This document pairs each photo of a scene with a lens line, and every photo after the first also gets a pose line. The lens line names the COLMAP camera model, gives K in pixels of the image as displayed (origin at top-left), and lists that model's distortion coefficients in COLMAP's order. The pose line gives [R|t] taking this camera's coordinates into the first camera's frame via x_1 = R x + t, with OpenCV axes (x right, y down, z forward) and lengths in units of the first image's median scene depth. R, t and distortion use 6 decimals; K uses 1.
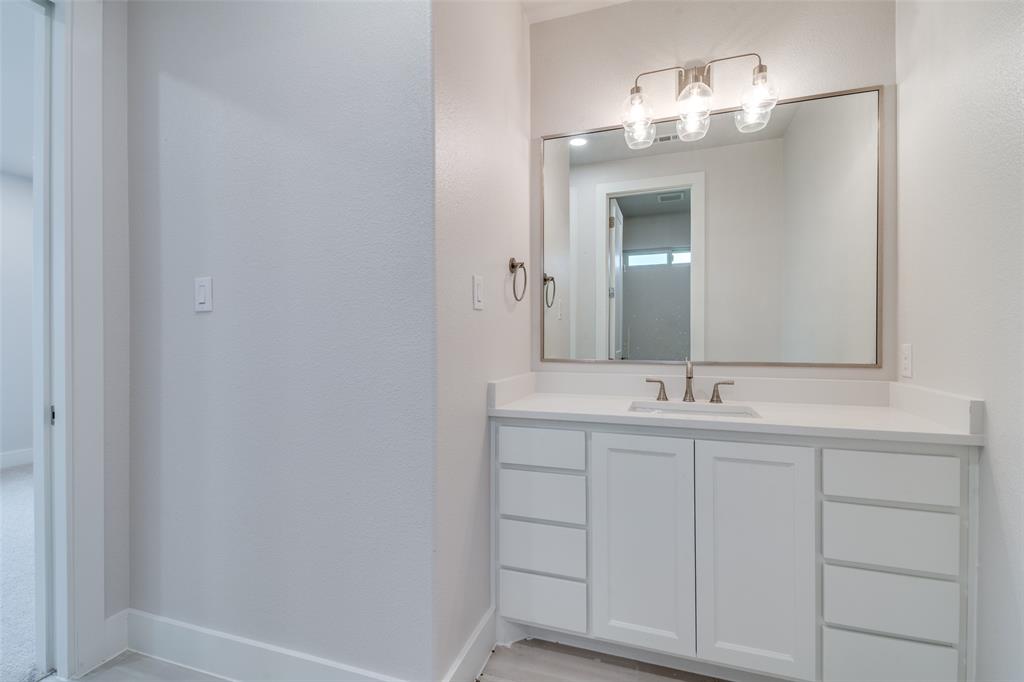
lens RADIAL K [[494.6, 0, 512.0], [0, 494.6, 341.0], [0, 0, 1]] dist [0.002174, 0.000150]
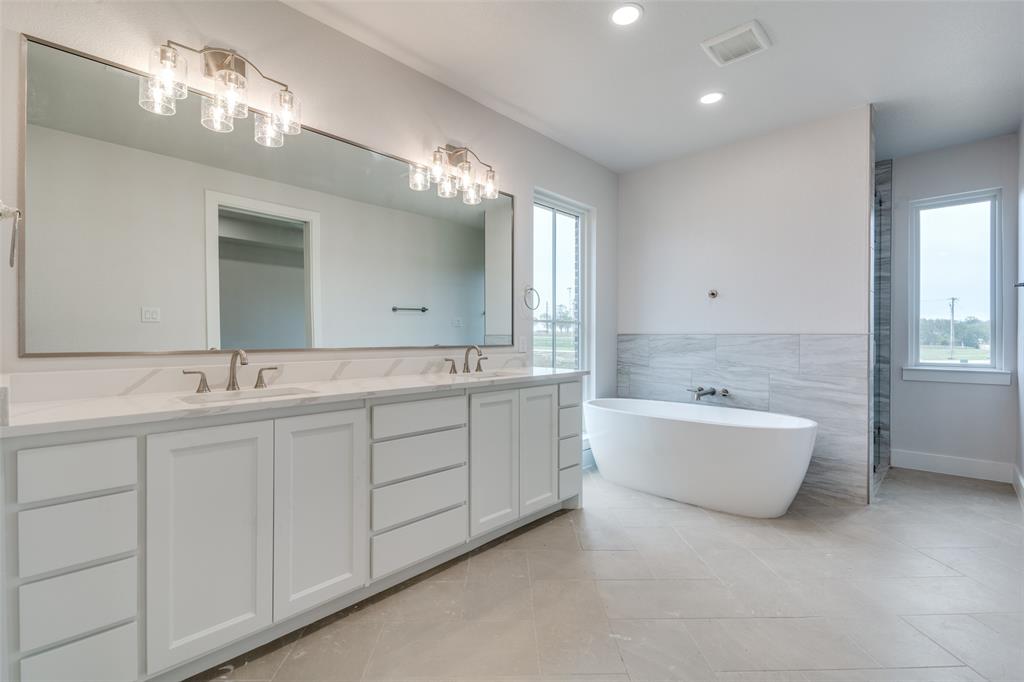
lens RADIAL K [[471.9, 0, 513.2], [0, 471.9, 339.1], [0, 0, 1]] dist [0.000076, -0.000340]
pose [[0.379690, -0.016401, 0.924968, -0.346256], [-0.006046, 0.999778, 0.020209, -0.003988], [-0.925094, -0.013265, 0.379507, 0.120271]]
